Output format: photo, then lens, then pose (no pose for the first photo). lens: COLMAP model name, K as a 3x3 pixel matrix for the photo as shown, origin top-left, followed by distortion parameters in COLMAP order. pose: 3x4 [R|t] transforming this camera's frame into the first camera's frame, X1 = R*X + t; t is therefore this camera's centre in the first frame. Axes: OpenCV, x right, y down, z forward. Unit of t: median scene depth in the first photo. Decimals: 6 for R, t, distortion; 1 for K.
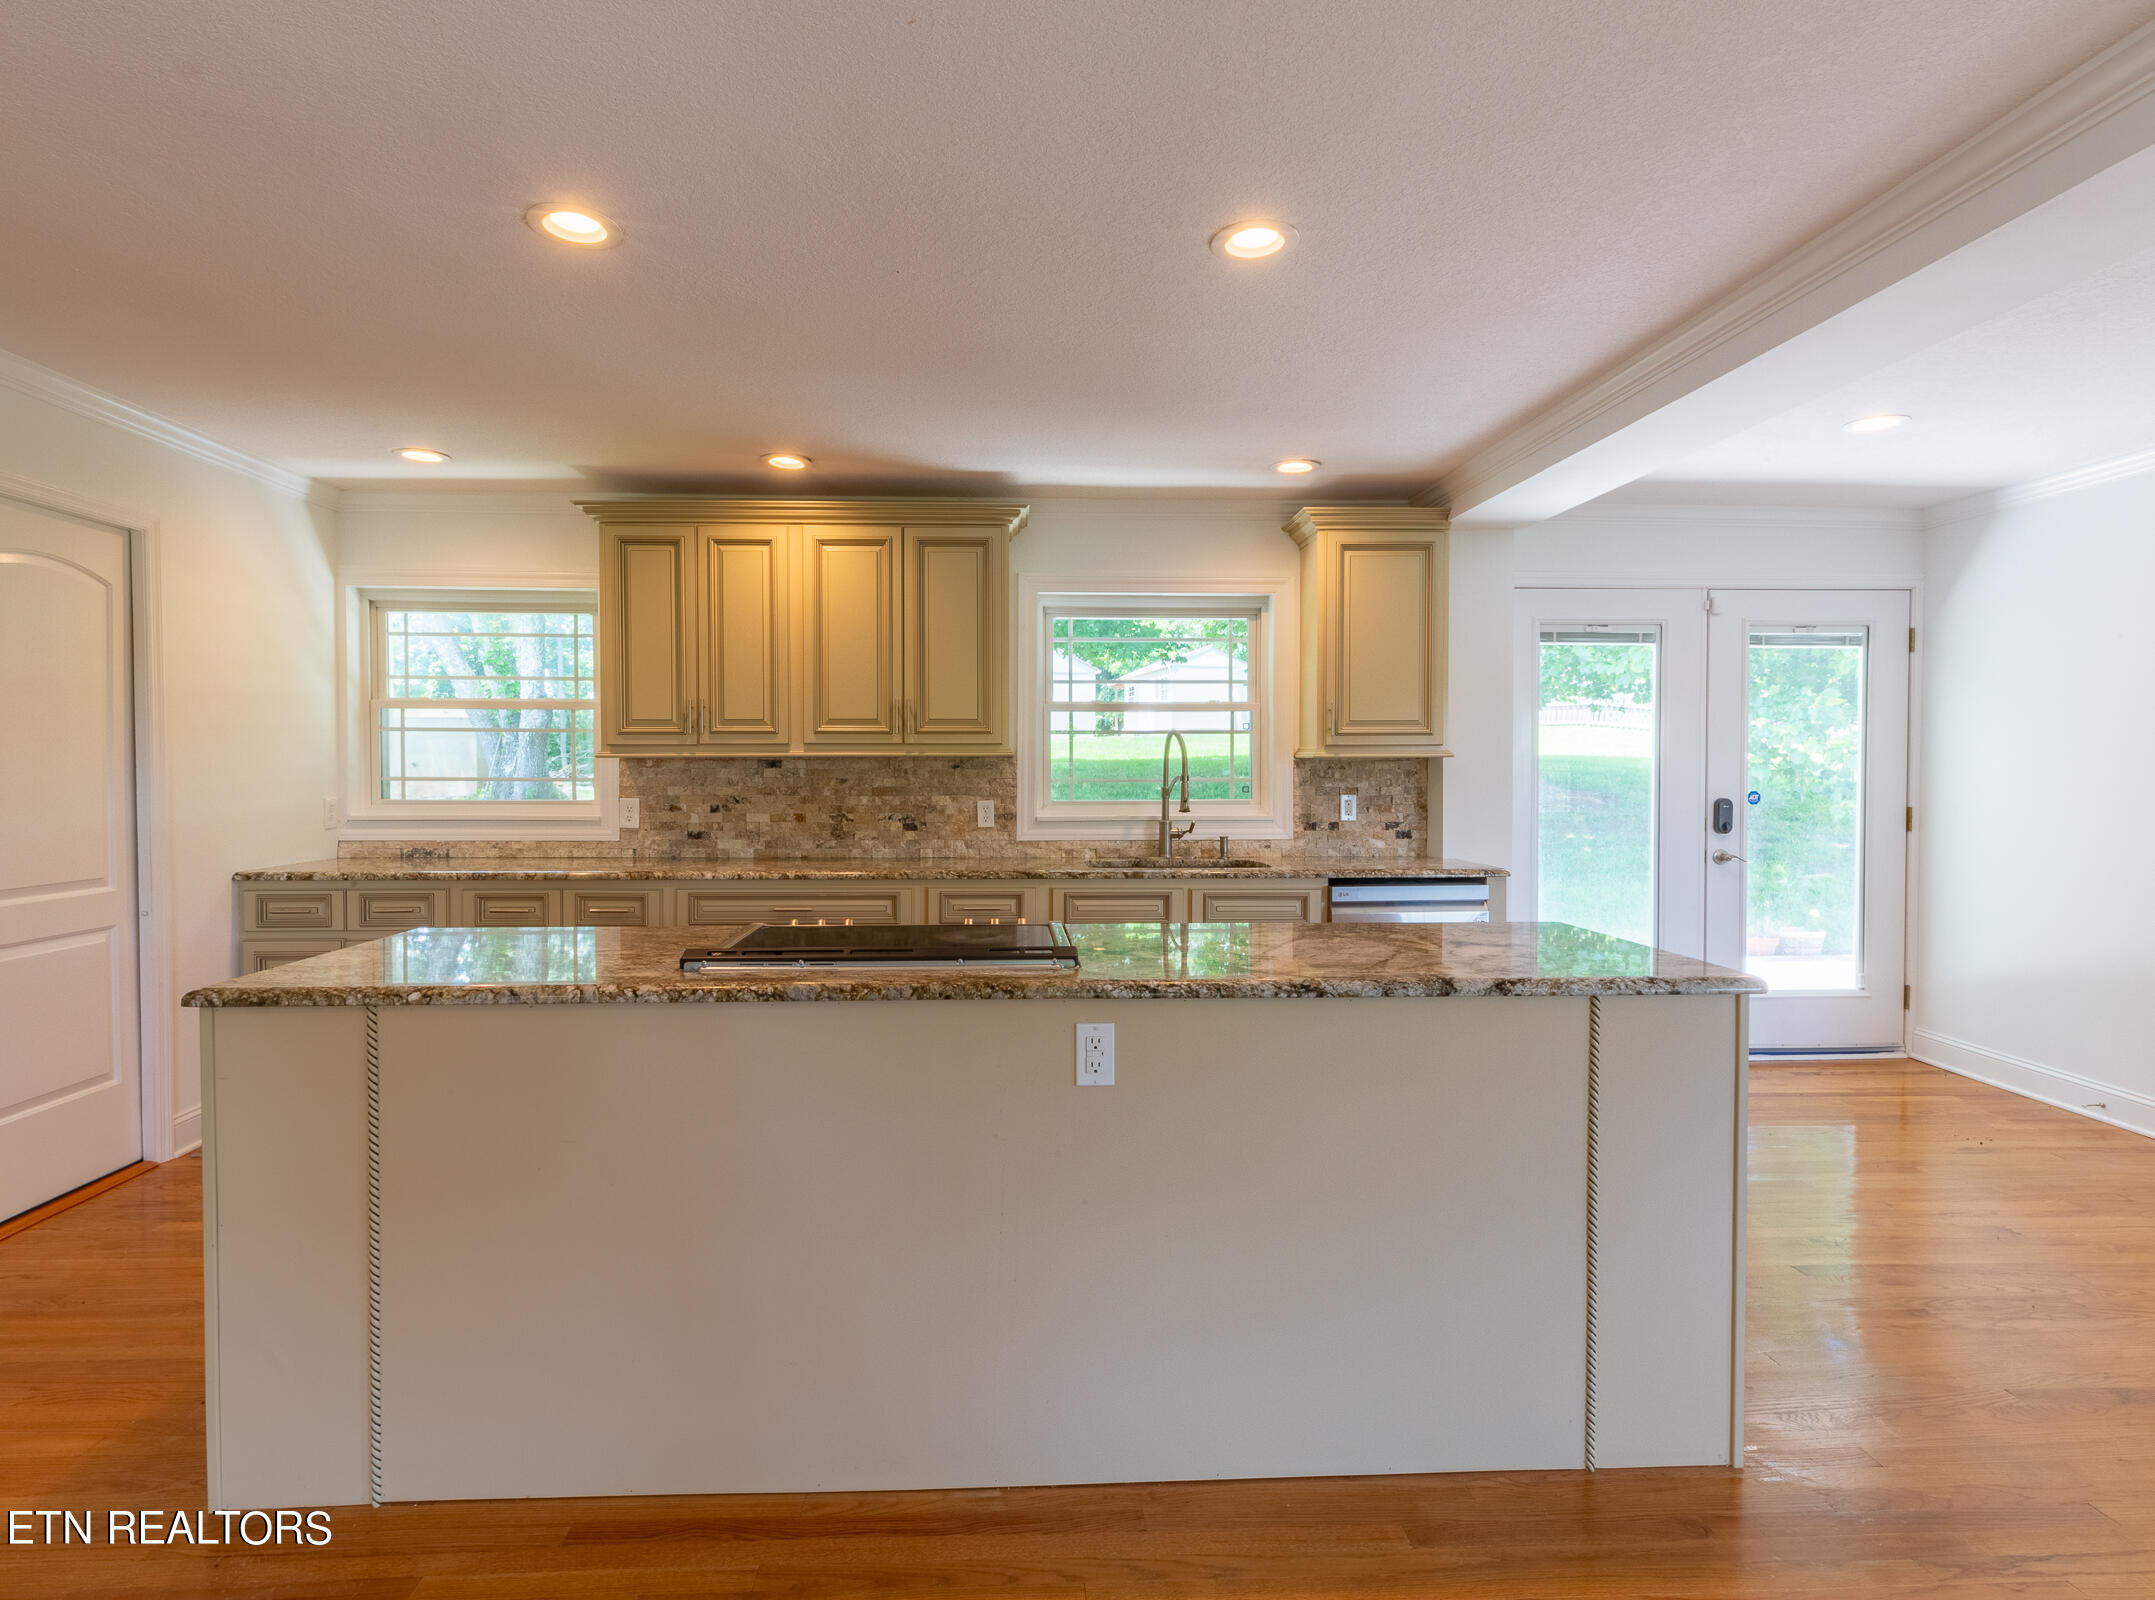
lens RADIAL K [[1060.4, 0, 1077.5], [0, 1060.4, 800.0], [0, 0, 1]] dist [0.000505, 0.000087]
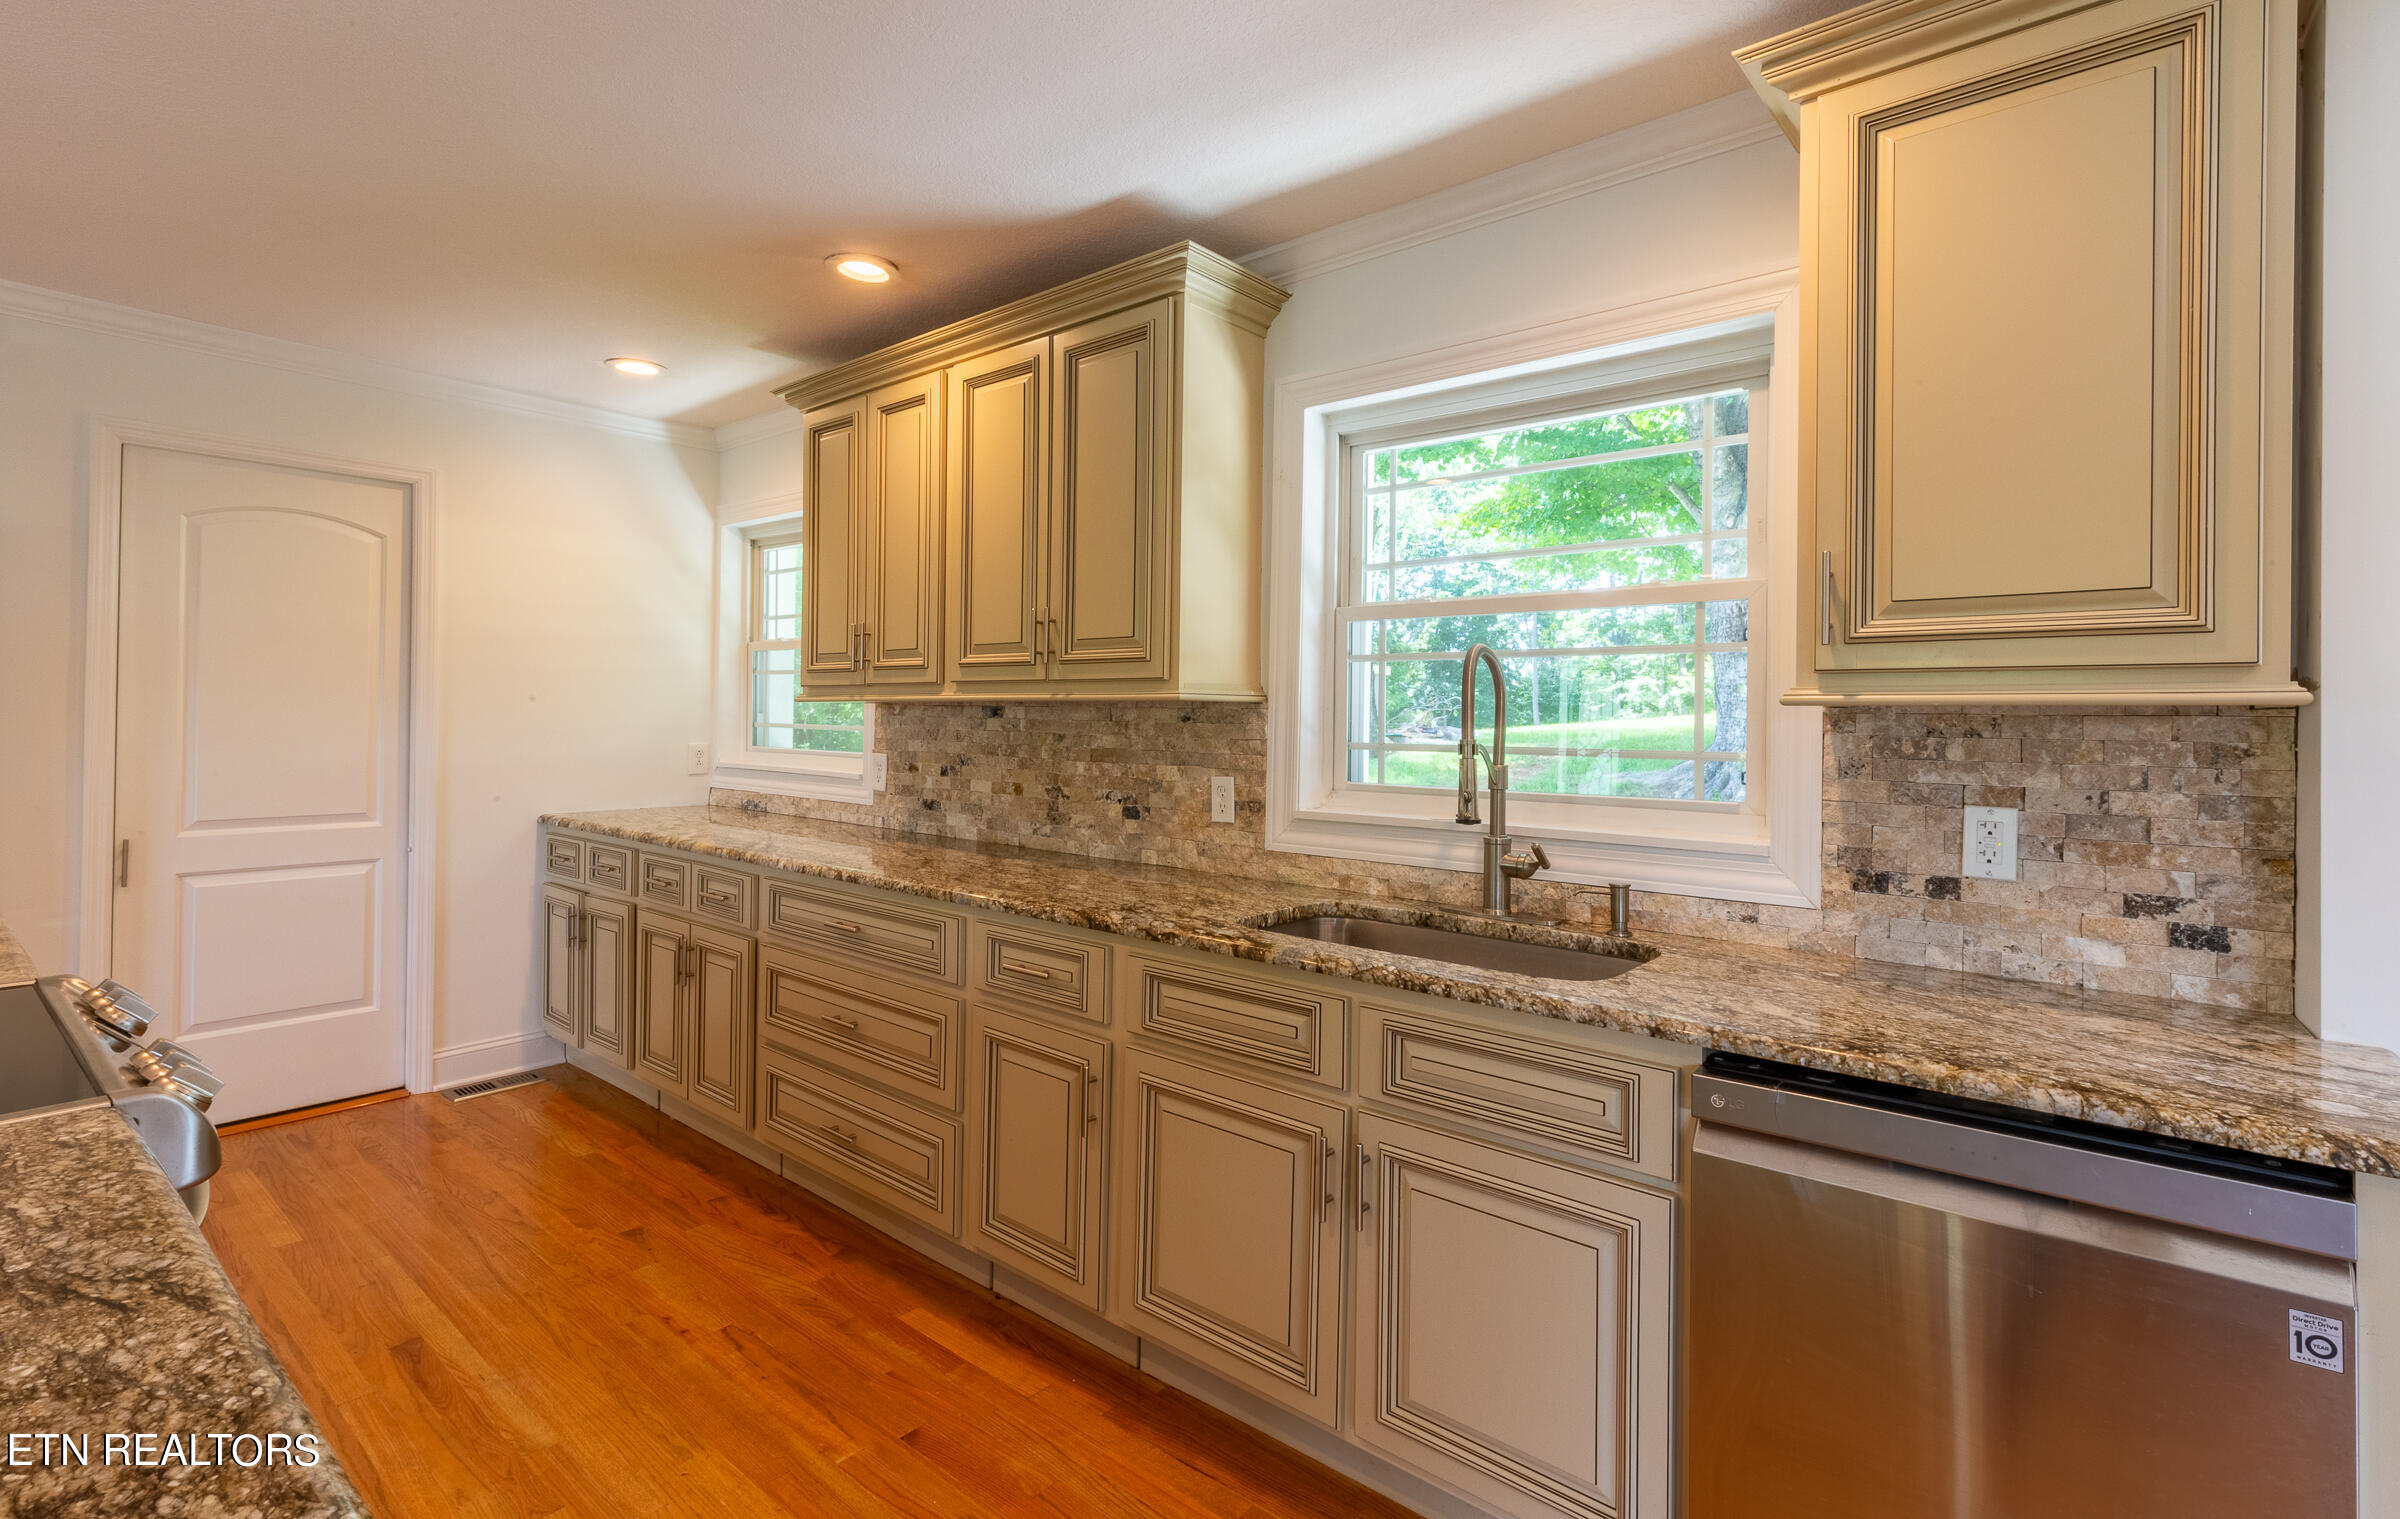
lens RADIAL K [[1105.4, 0, 1211.1], [0, 1105.4, 715.3], [0, 0, 1]] dist [0.001988, 0.000644]
pose [[0.732983, 0.008890, -0.680189, 0.326259], [-0.033325, 0.999183, -0.022853, -0.019411], [0.679431, 0.039418, 0.732680, 0.548019]]
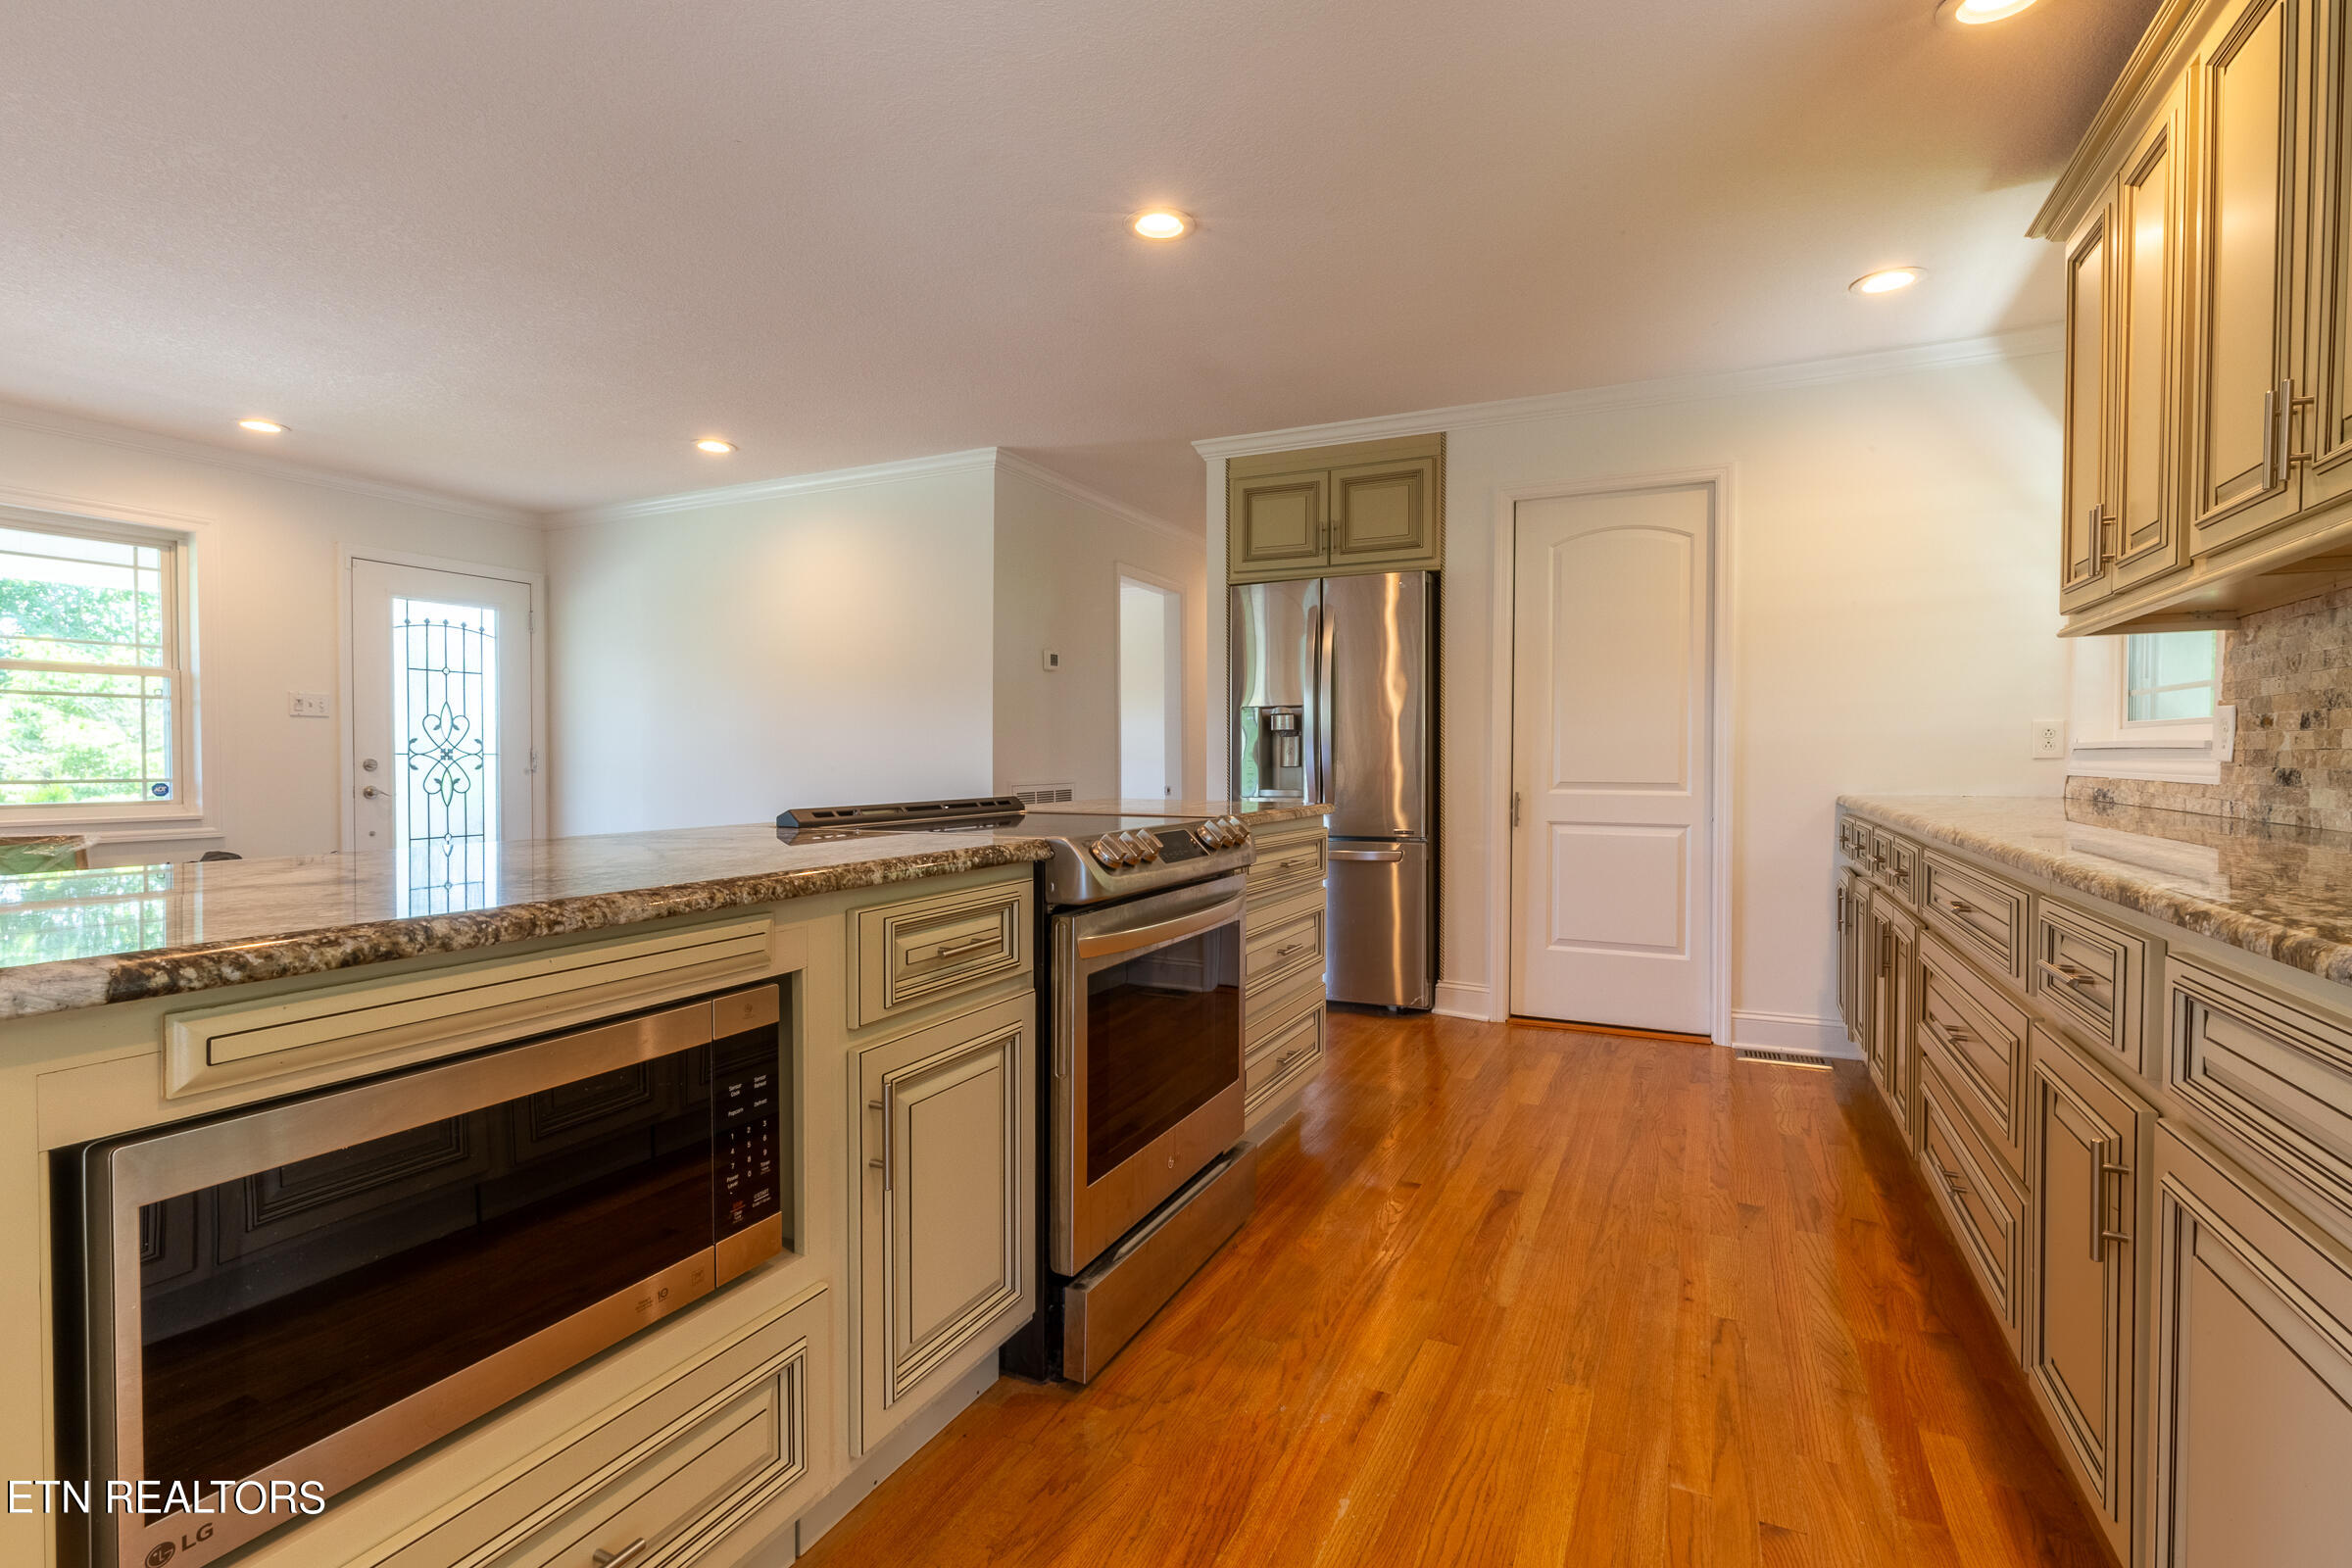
lens RADIAL K [[1086.1, 0, 1176.0], [0, 1086.1, 784.0], [0, 0, 1]] dist [-0.001909, -0.000093]
pose [[-0.487589, 0.020519, -0.872832, 0.307760], [-0.026162, 0.998931, 0.038098, 0.030522], [0.872681, 0.041411, -0.486531, 0.794437]]
